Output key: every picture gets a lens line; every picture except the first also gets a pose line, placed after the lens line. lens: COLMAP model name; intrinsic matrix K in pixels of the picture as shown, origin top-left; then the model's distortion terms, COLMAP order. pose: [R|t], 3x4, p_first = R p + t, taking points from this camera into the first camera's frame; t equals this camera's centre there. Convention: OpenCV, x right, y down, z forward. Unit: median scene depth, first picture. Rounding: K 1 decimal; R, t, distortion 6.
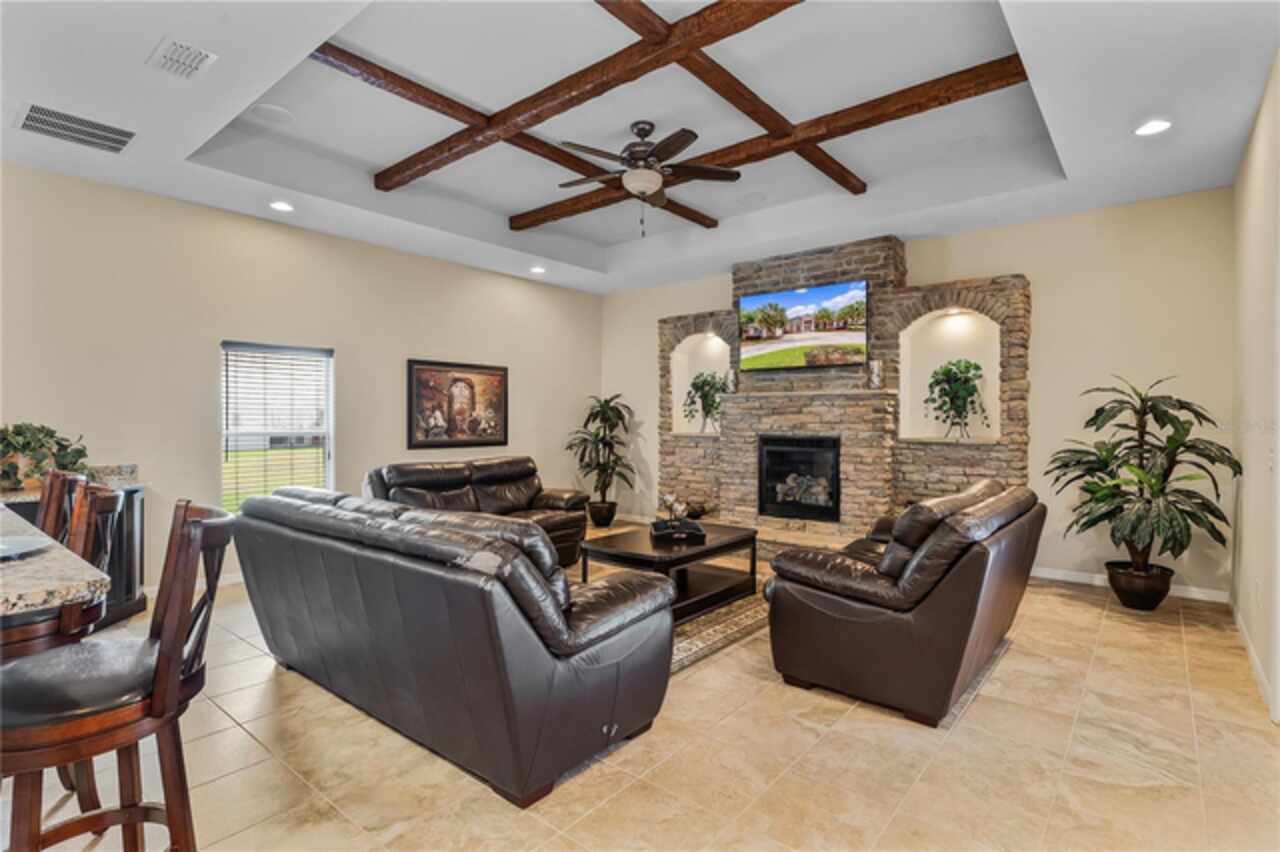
lens RADIAL K [[625.9, 0, 638.0], [0, 625.9, 424.1], [0, 0, 1]] dist [-0.000675, -0.000619]
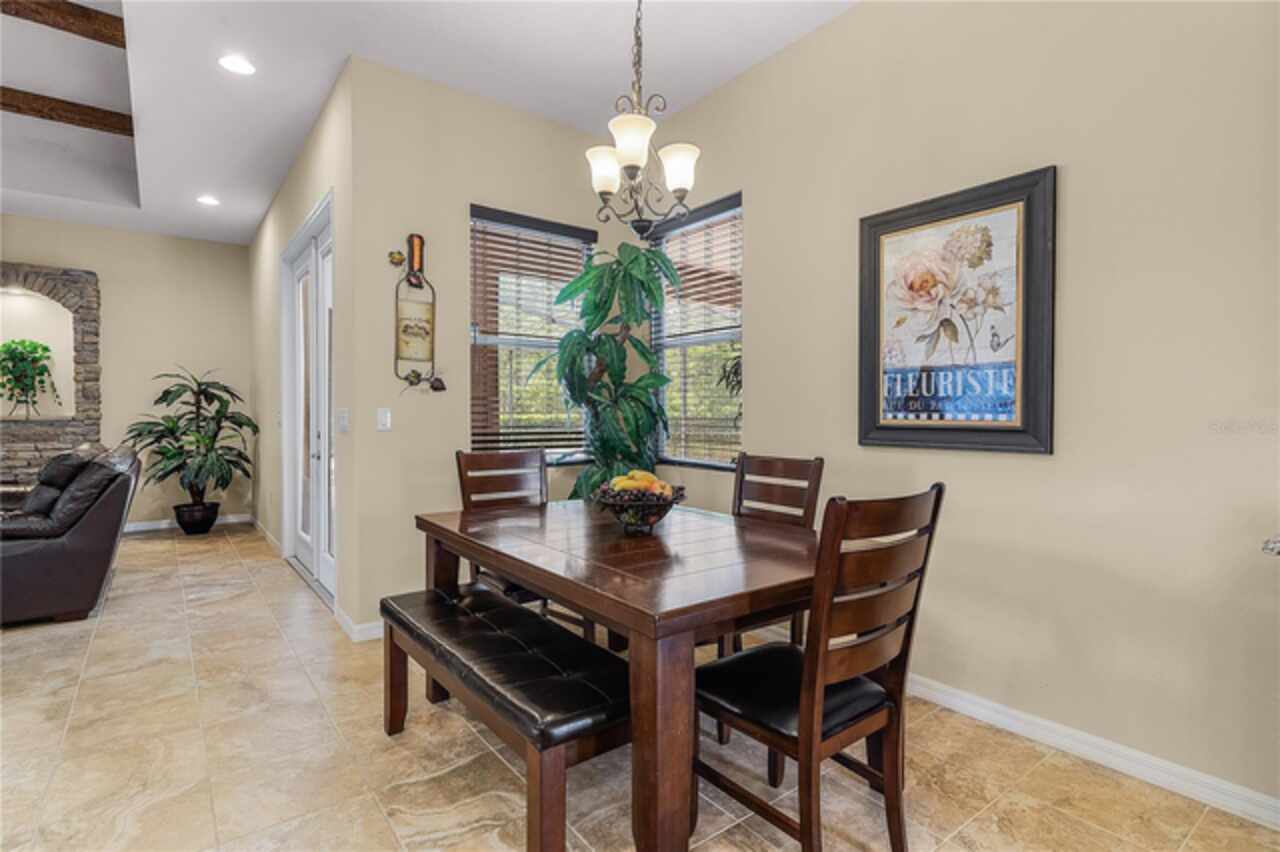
lens RADIAL K [[625.9, 0, 638.0], [0, 625.9, 424.1], [0, 0, 1]] dist [-0.000675, -0.000619]
pose [[0.223012, -0.016012, 0.974684, -0.273391], [0.008987, 0.999856, 0.014369, 0.031108], [-0.974774, 0.005555, 0.223124, -0.218878]]
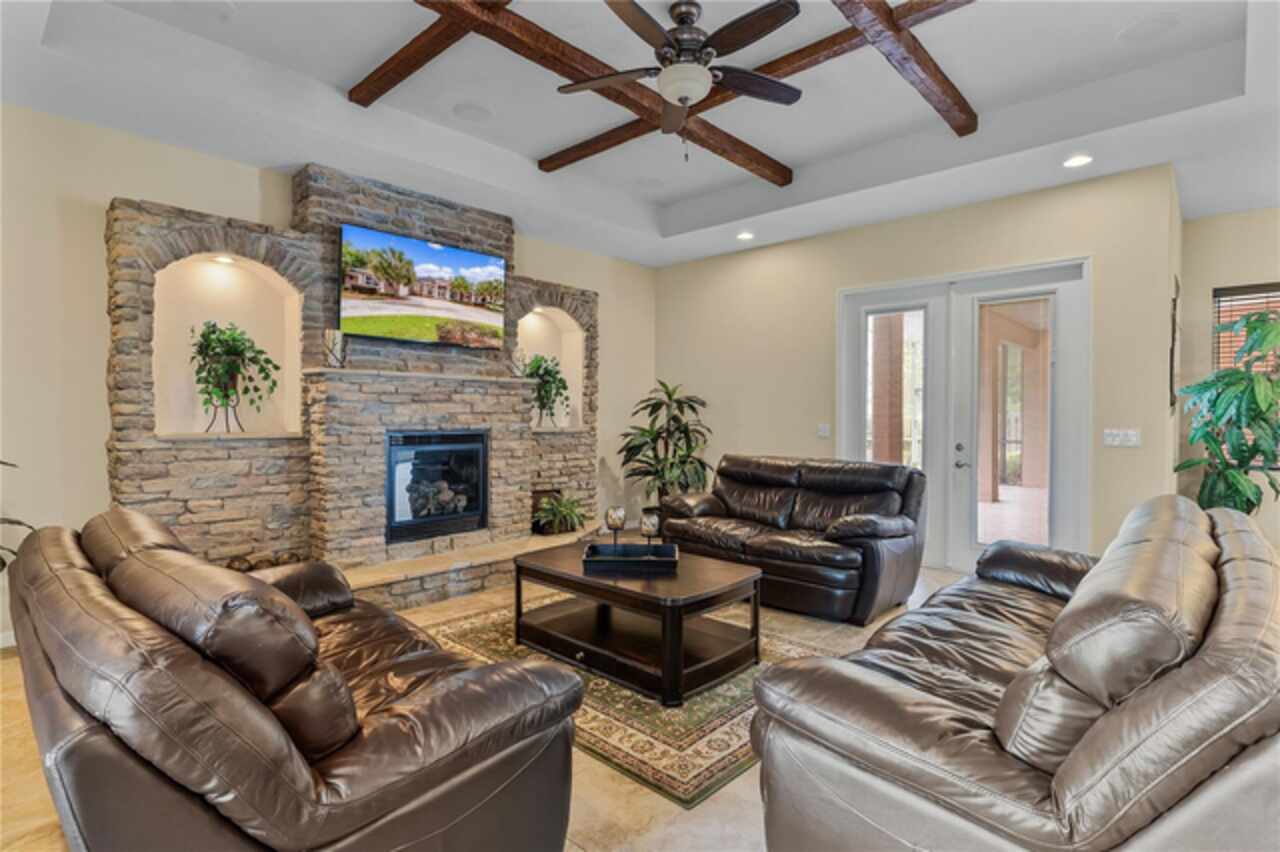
lens RADIAL K [[634.4, 0, 644.3], [0, 634.4, 418.5], [0, 0, 1]] dist [-0.000022, -0.000052]
pose [[0.050340, -0.007957, 0.998700, -0.592549], [0.004733, 0.999959, 0.007728, -0.001140], [-0.998721, 0.004338, 0.050376, 0.791062]]
